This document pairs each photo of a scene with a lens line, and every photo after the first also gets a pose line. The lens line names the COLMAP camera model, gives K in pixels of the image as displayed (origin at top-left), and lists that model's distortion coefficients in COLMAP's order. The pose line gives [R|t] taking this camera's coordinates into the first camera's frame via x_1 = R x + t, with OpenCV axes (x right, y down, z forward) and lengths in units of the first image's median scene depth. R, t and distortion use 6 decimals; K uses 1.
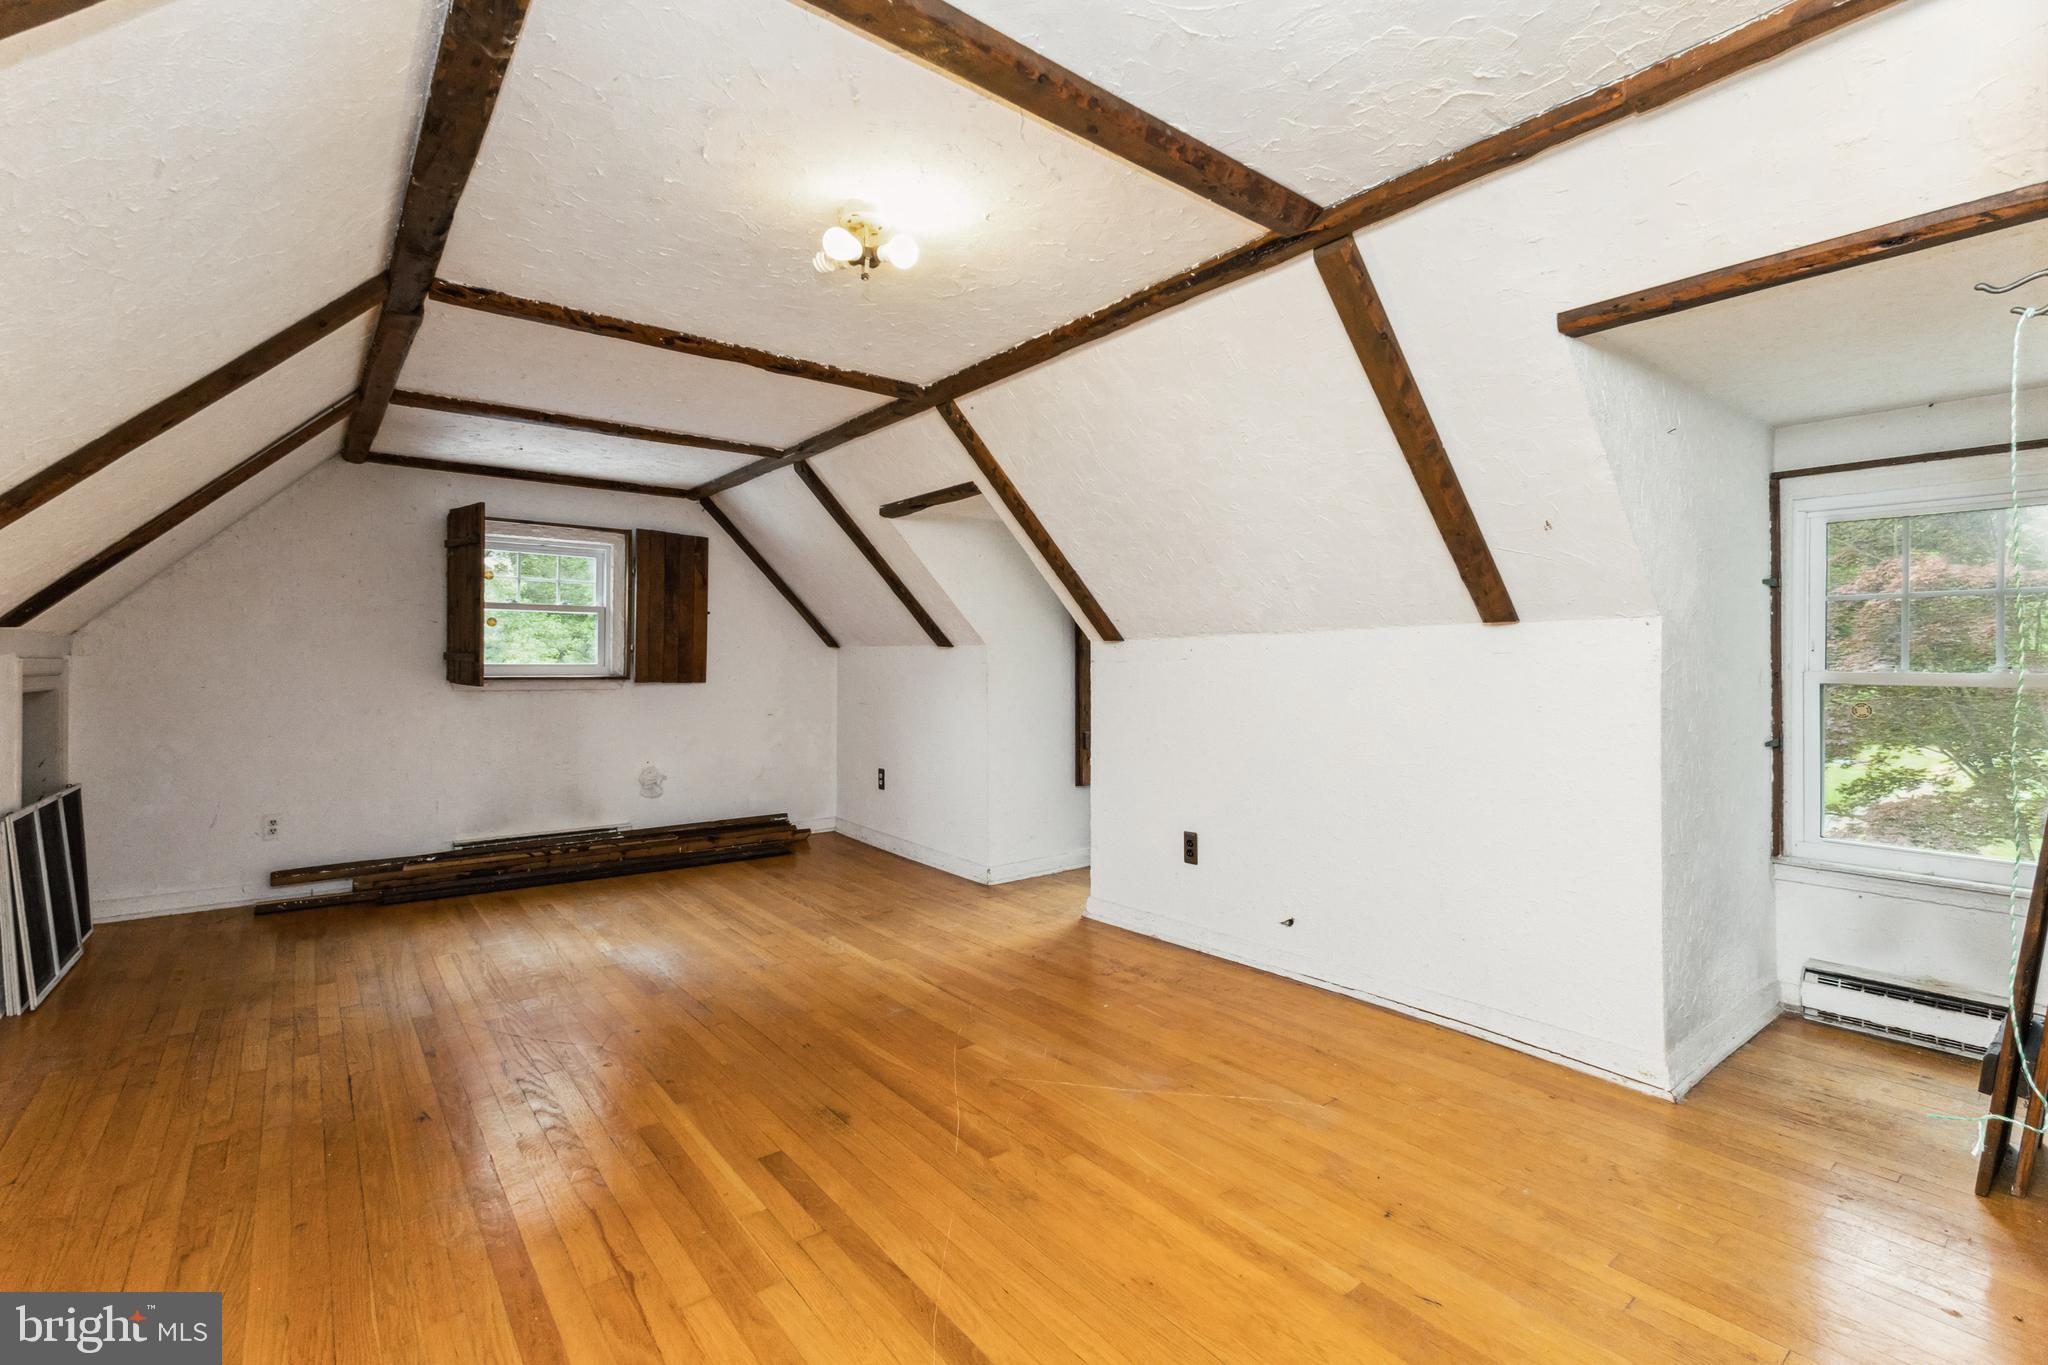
lens RADIAL K [[895.4, 0, 1014.2], [0, 895.4, 665.1], [0, 0, 1]] dist [0.015750, 0.000034]
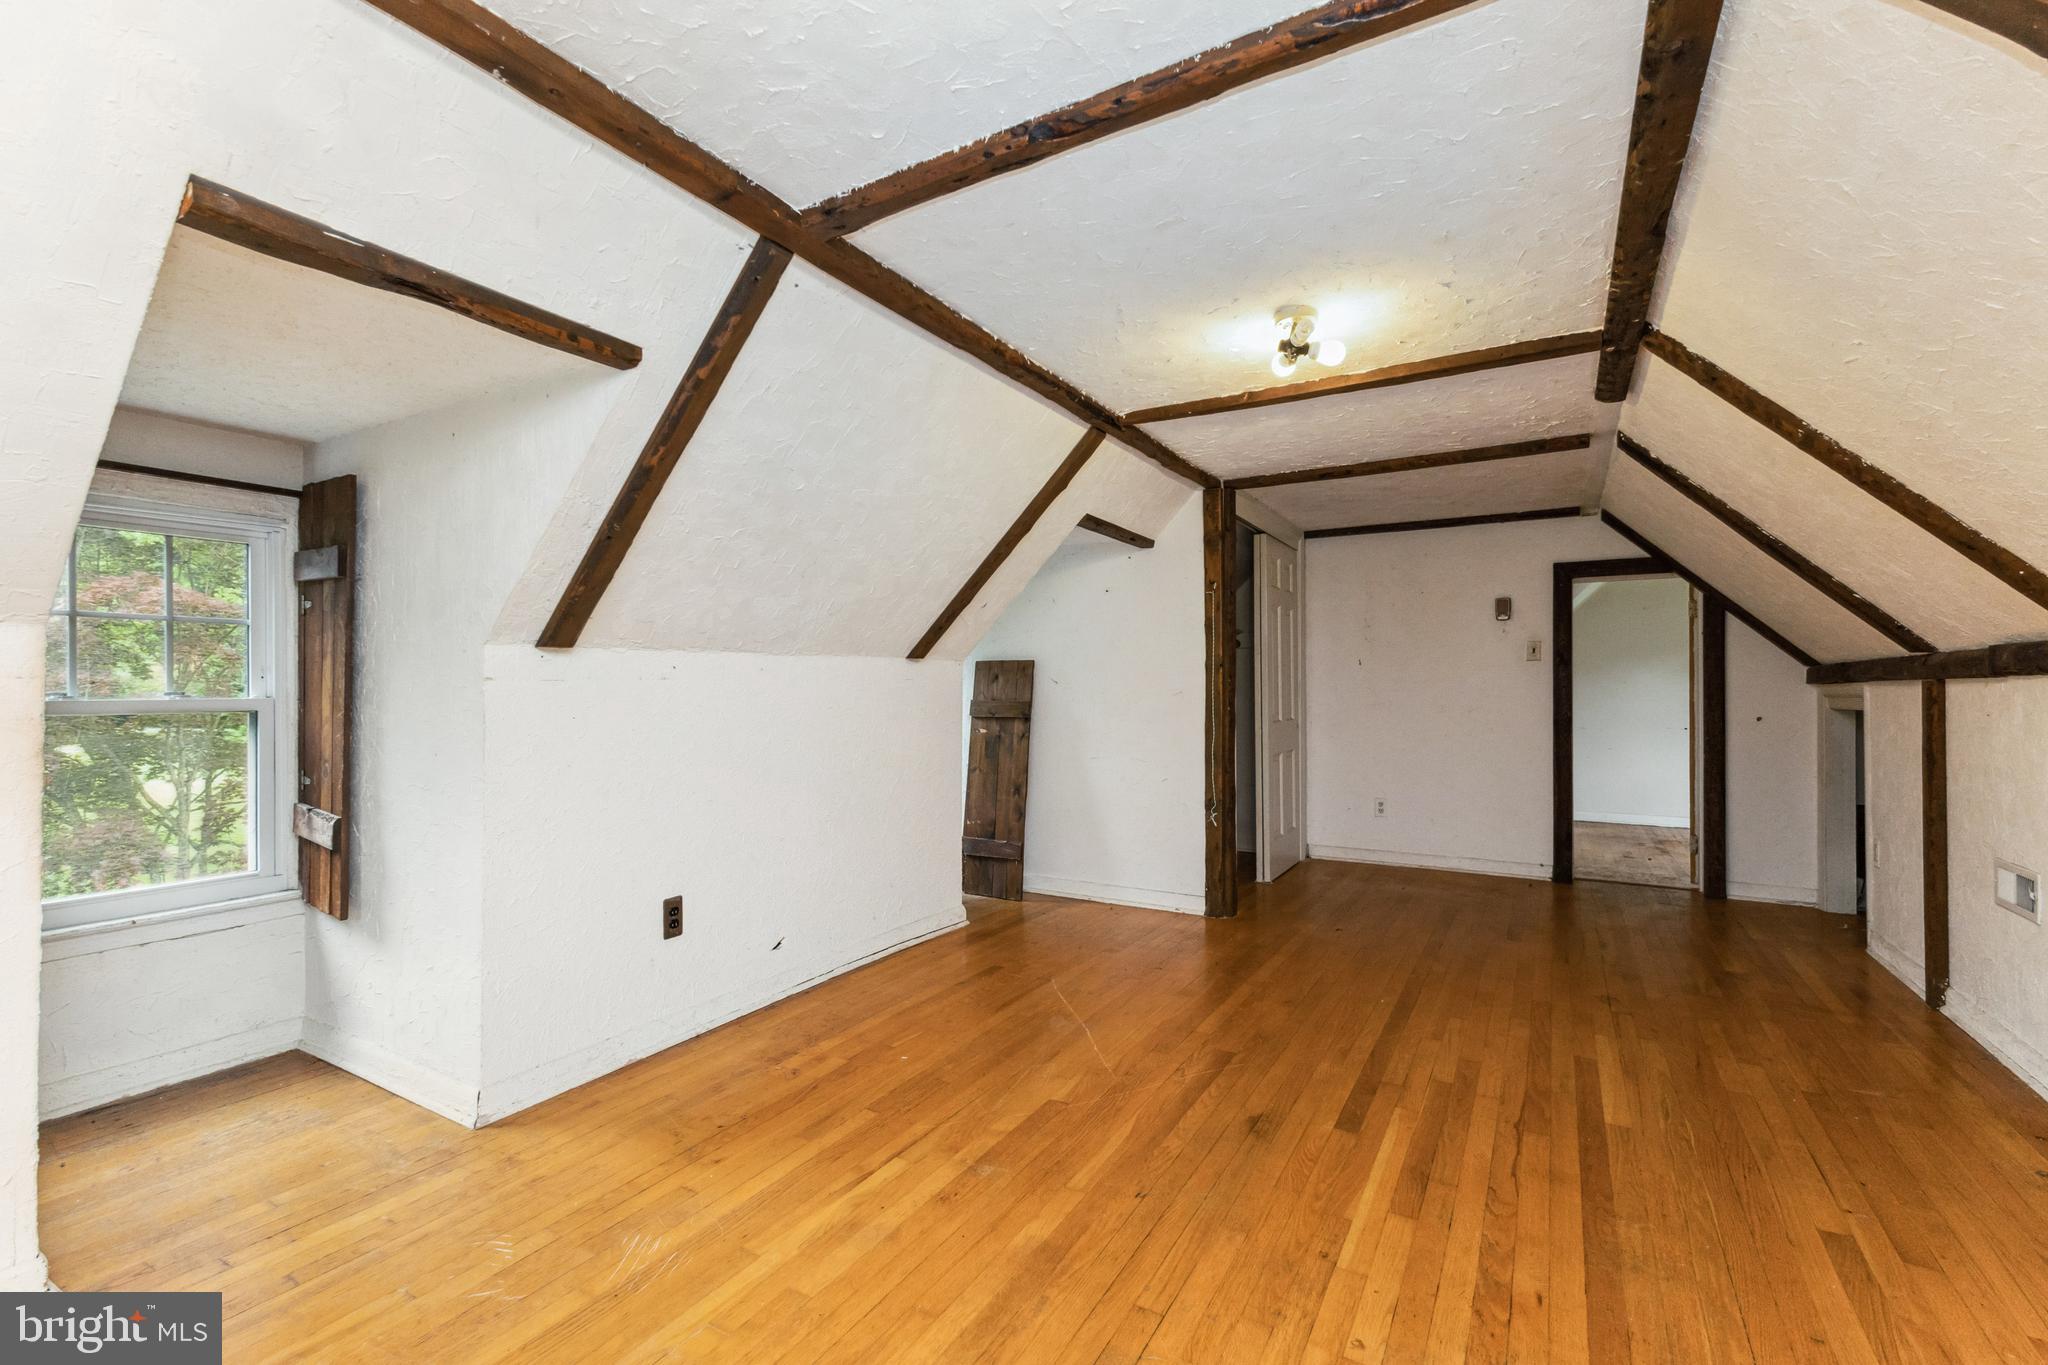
lens RADIAL K [[895.4, 0, 1022.7], [0, 895.4, 690.1], [0, 0, 1]] dist [0.015750, 0.000034]
pose [[-0.361196, 0.003410, 0.932484, -0.752479], [-0.000118, 0.999993, -0.003702, 0.007687], [-0.932490, -0.001447, -0.361193, 1.150153]]
